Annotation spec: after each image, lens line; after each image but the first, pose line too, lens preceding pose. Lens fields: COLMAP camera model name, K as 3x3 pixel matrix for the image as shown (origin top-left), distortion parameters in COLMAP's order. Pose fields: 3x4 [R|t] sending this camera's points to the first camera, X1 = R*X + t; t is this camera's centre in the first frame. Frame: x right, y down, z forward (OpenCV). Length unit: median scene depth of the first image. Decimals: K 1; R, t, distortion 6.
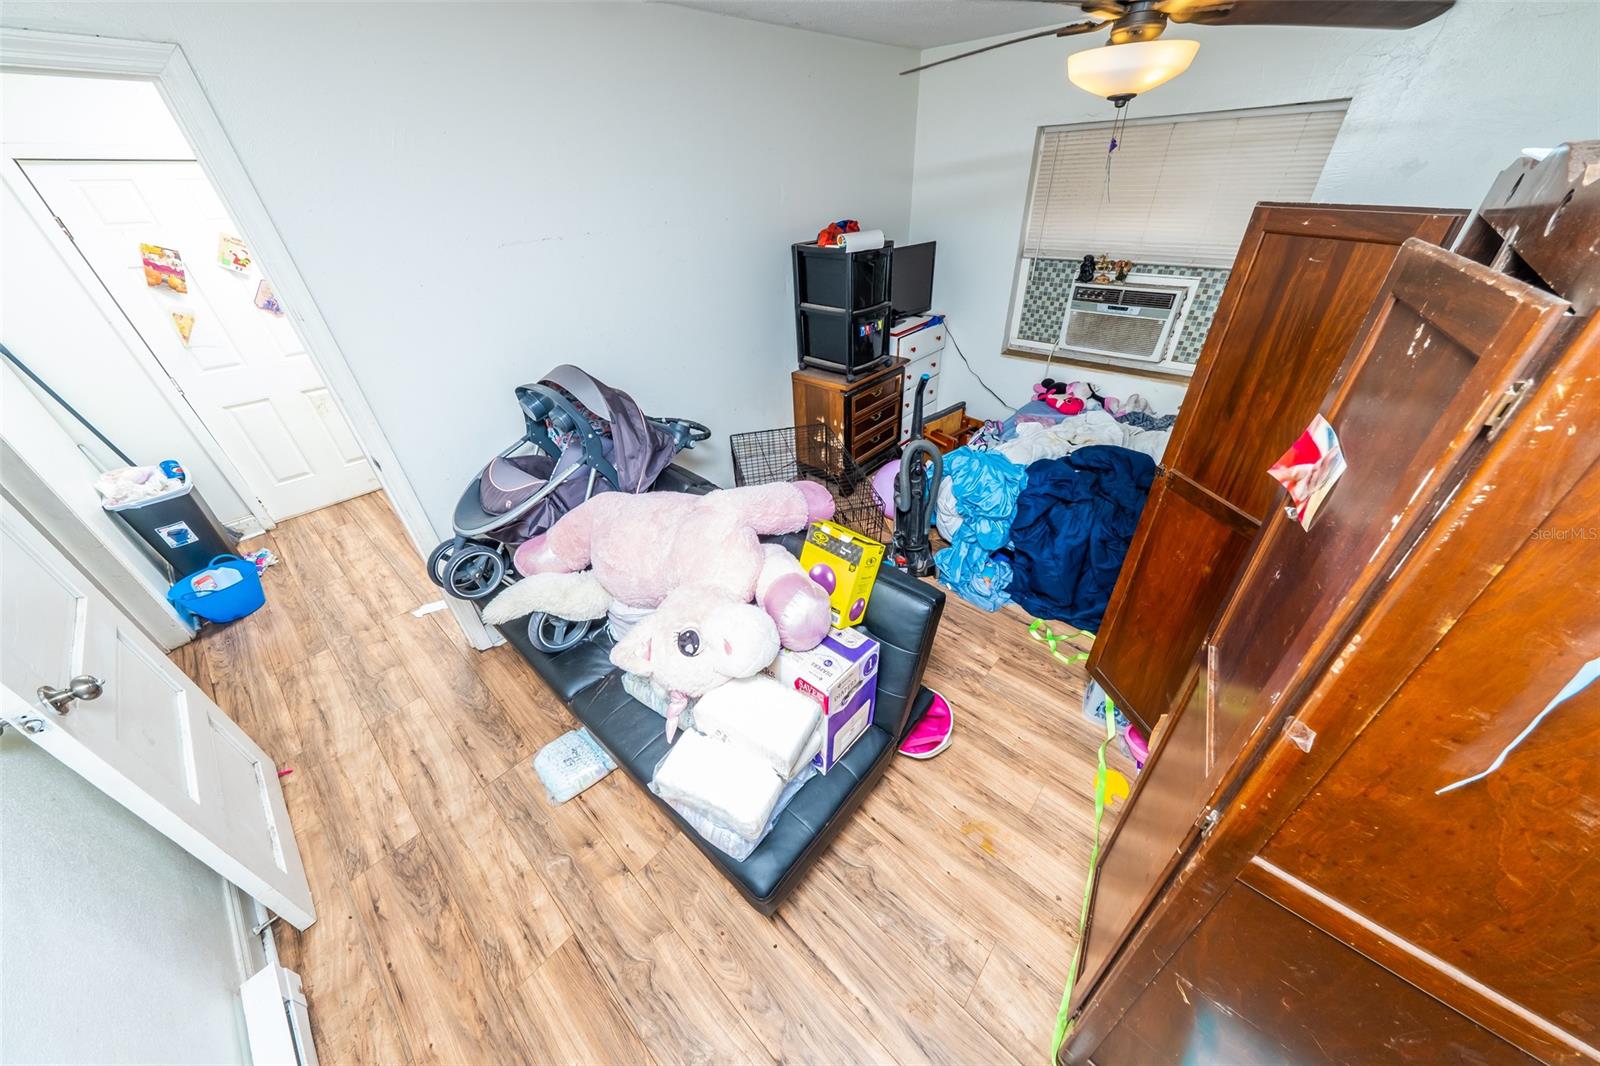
lens RADIAL K [[527.1, 0, 812.4], [0, 527.1, 523.5], [0, 0, 1]] dist [0.017039, -0.001979]
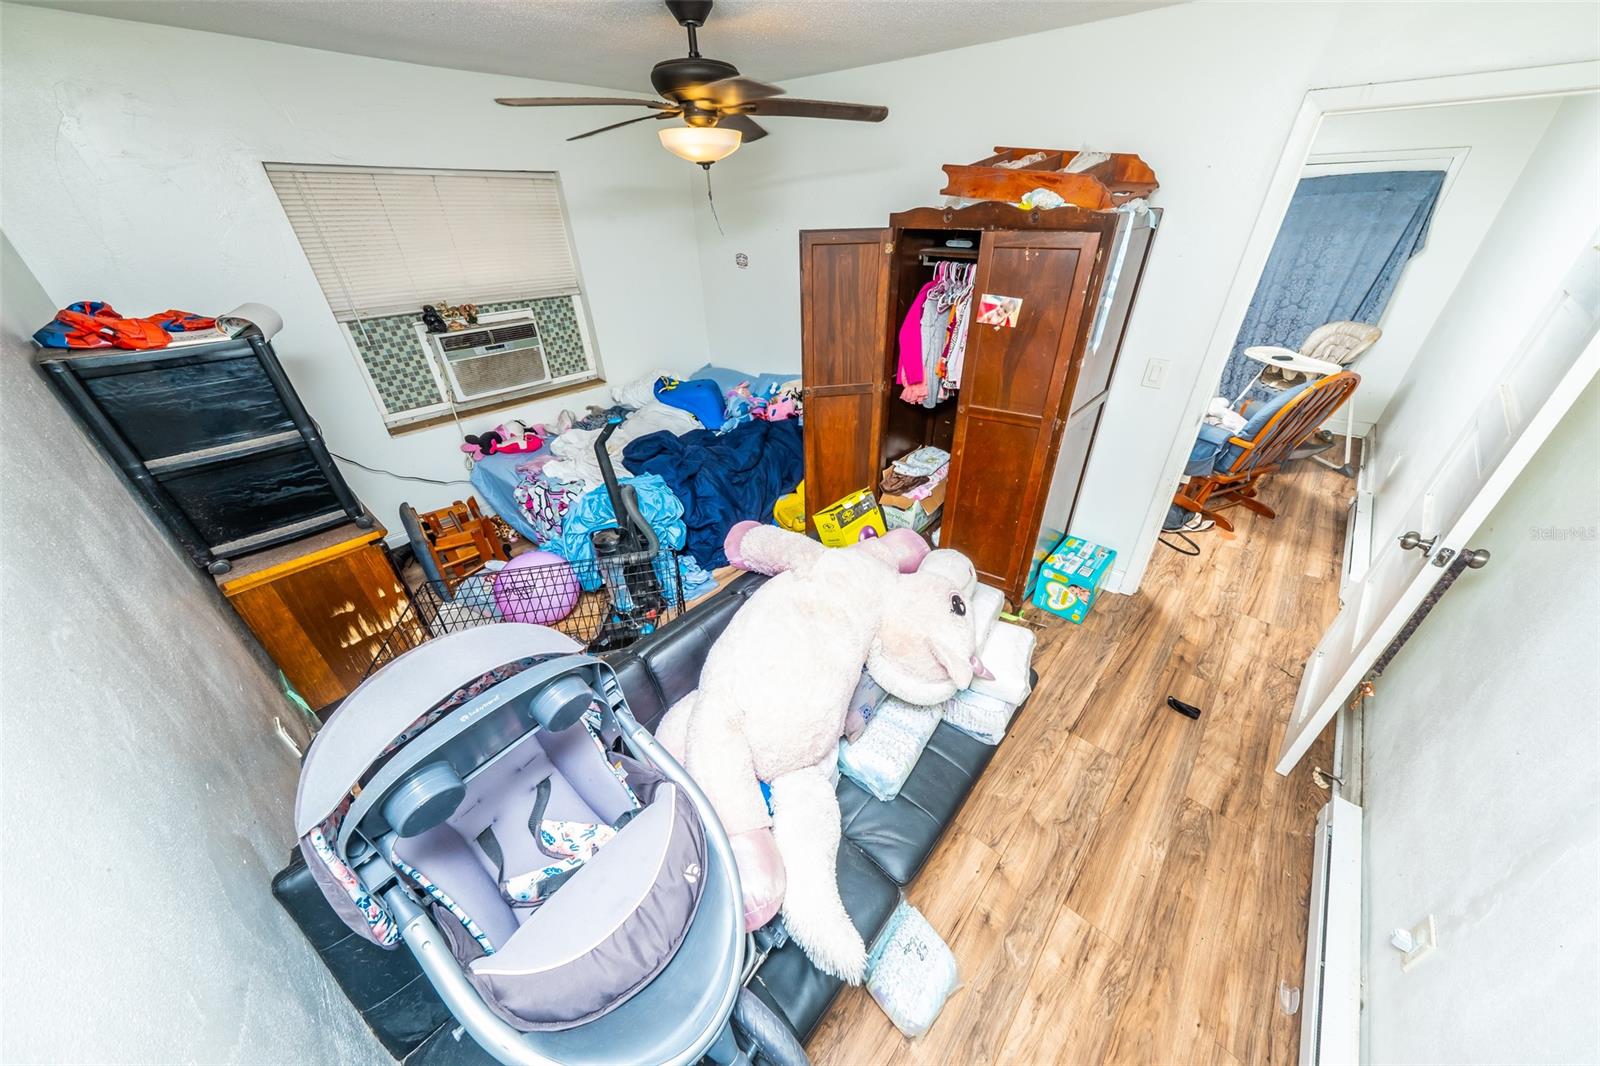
lens RADIAL K [[527.1, 0, 812.4], [0, 527.1, 523.5], [0, 0, 1]] dist [0.017039, -0.001979]
pose [[0.012655, -0.491716, 0.870664, -0.477000], [0.562449, 0.723424, 0.400386, -0.221887], [-0.826735, 0.484637, 0.285720, 0.358581]]
